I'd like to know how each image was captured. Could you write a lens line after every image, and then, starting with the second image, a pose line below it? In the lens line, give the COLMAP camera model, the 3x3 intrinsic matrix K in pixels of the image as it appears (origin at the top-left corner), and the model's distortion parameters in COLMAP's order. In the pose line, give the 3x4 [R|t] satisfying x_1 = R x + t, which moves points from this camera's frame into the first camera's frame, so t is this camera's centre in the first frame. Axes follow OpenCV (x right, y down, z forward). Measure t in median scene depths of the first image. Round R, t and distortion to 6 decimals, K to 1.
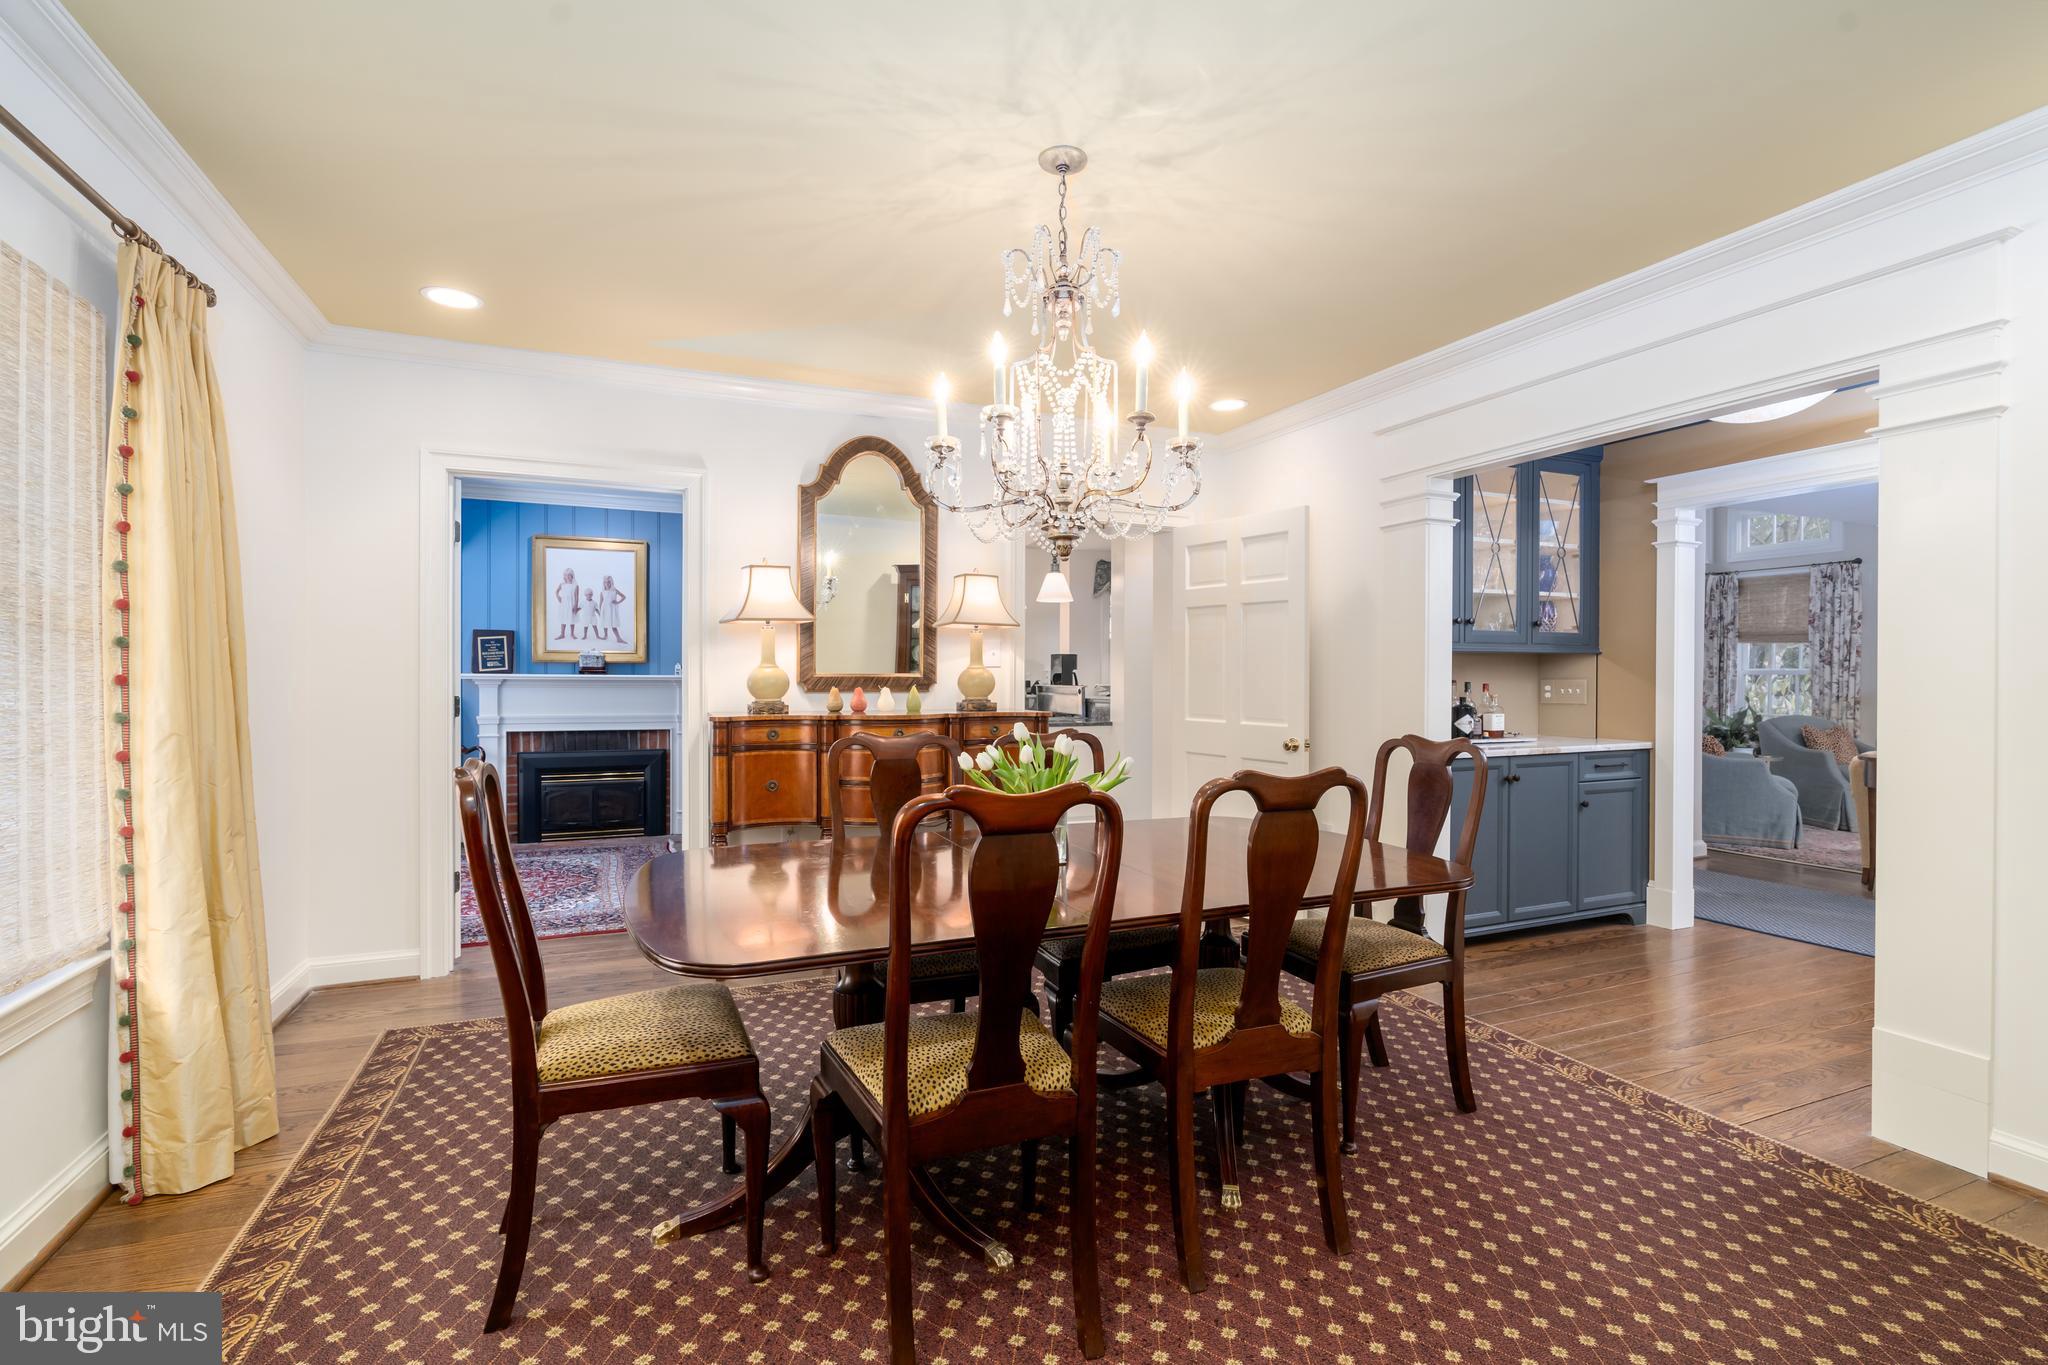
lens RADIAL K [[929.7, 0, 978.9], [0, 929.7, 679.4], [0, 0, 1]] dist [-0.000565, -0.000428]
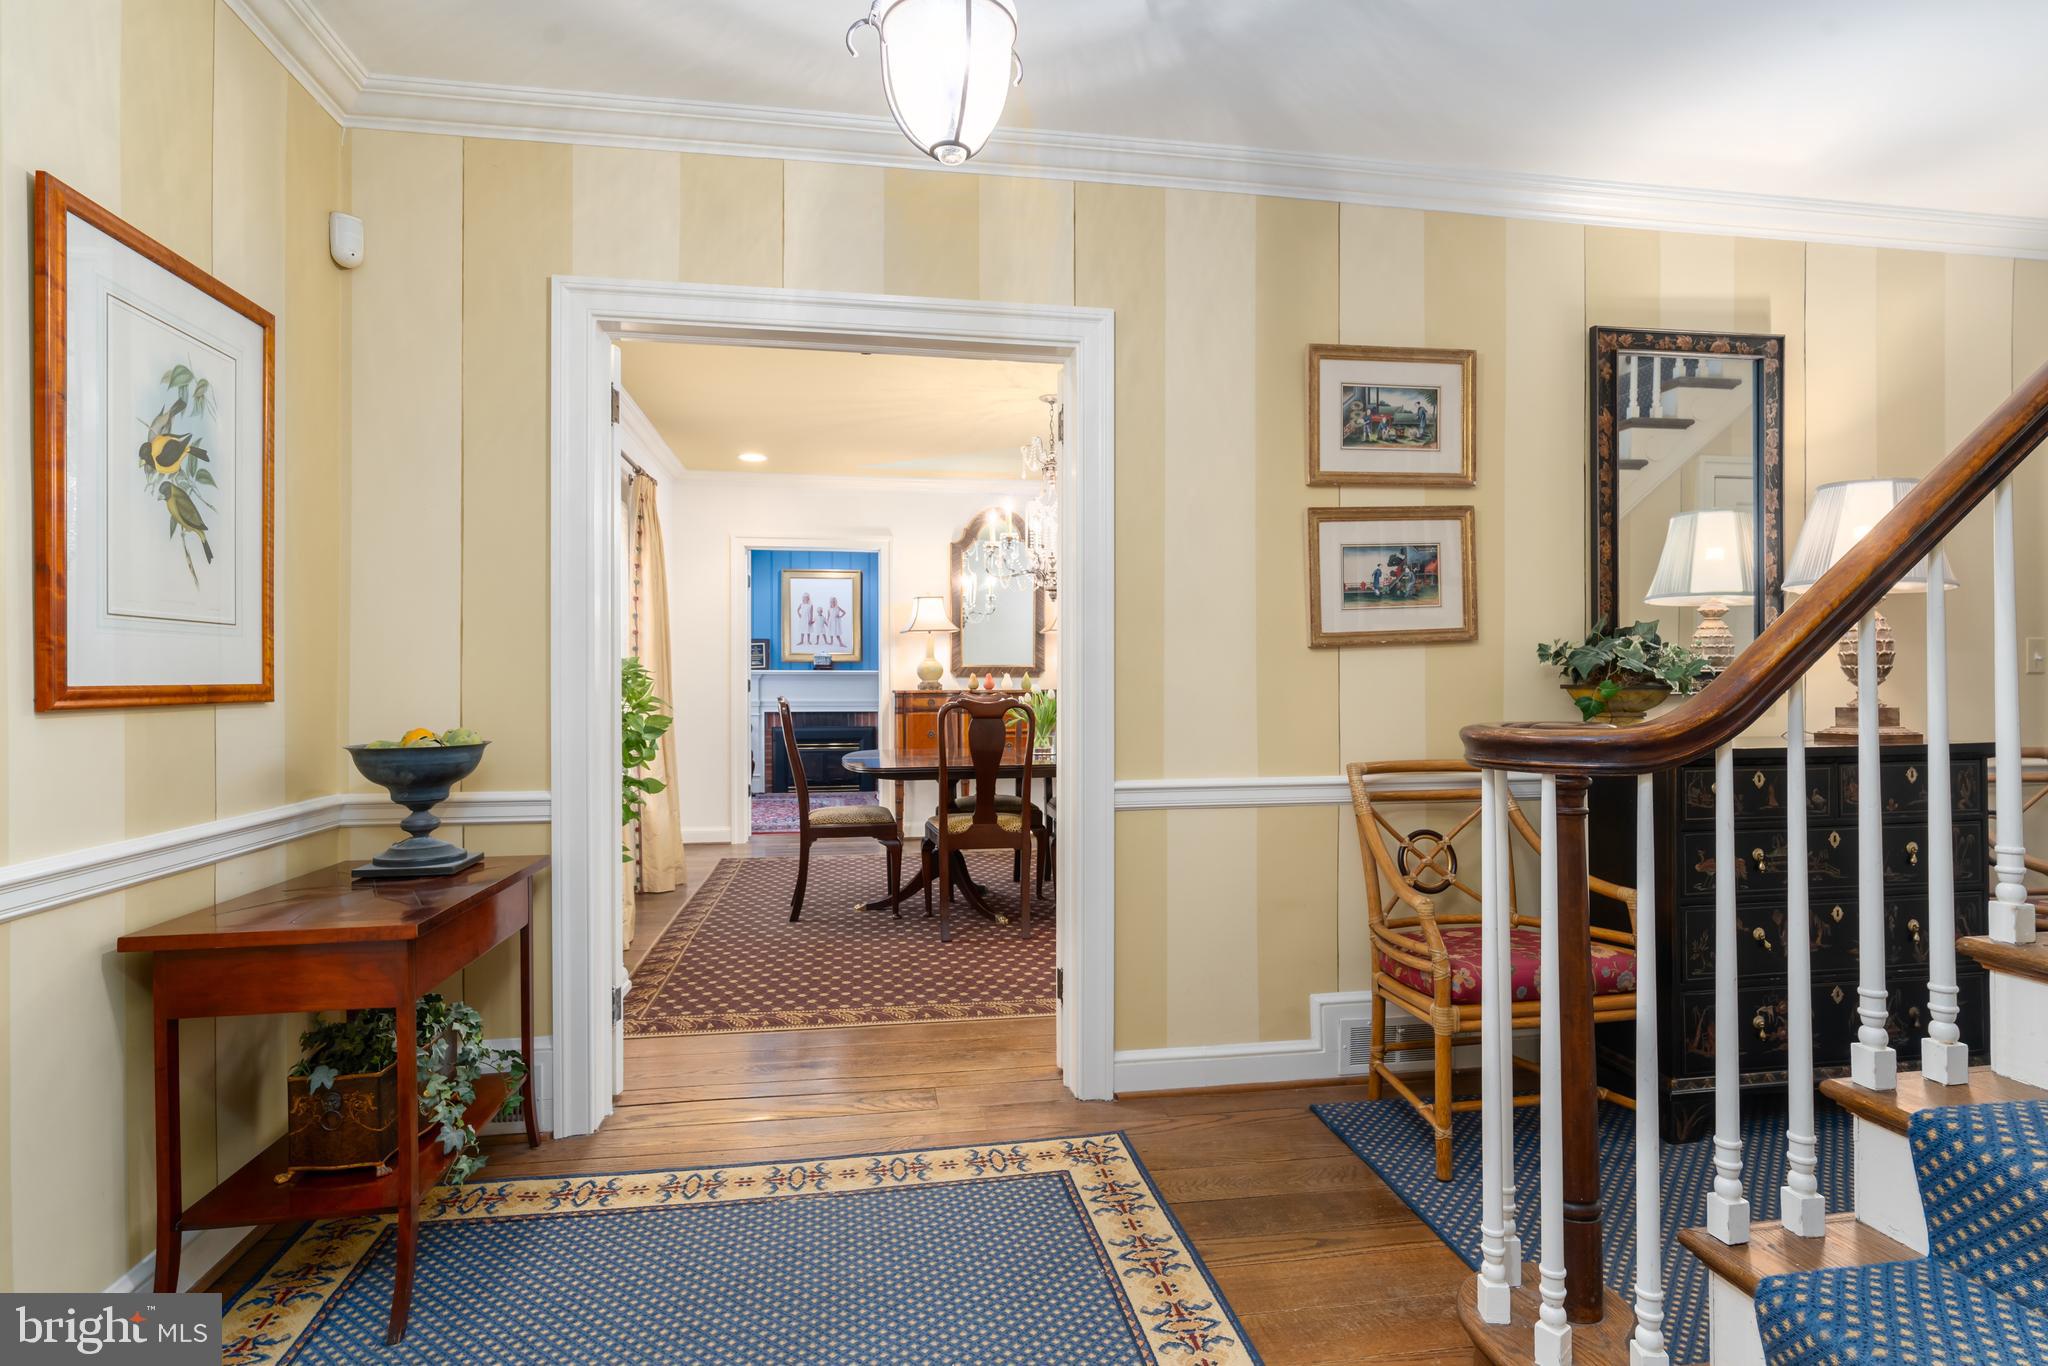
lens RADIAL K [[1058.0, 0, 1024.0], [0, 1058.0, 683.0], [0, 0, 1]] dist [0.000065, 0.000046]
pose [[0.980112, -0.005752, -0.198362, 0.271905], [0.005246, 0.999982, -0.003074, 0.029500], [0.198376, 0.001972, 0.980124, -0.693392]]
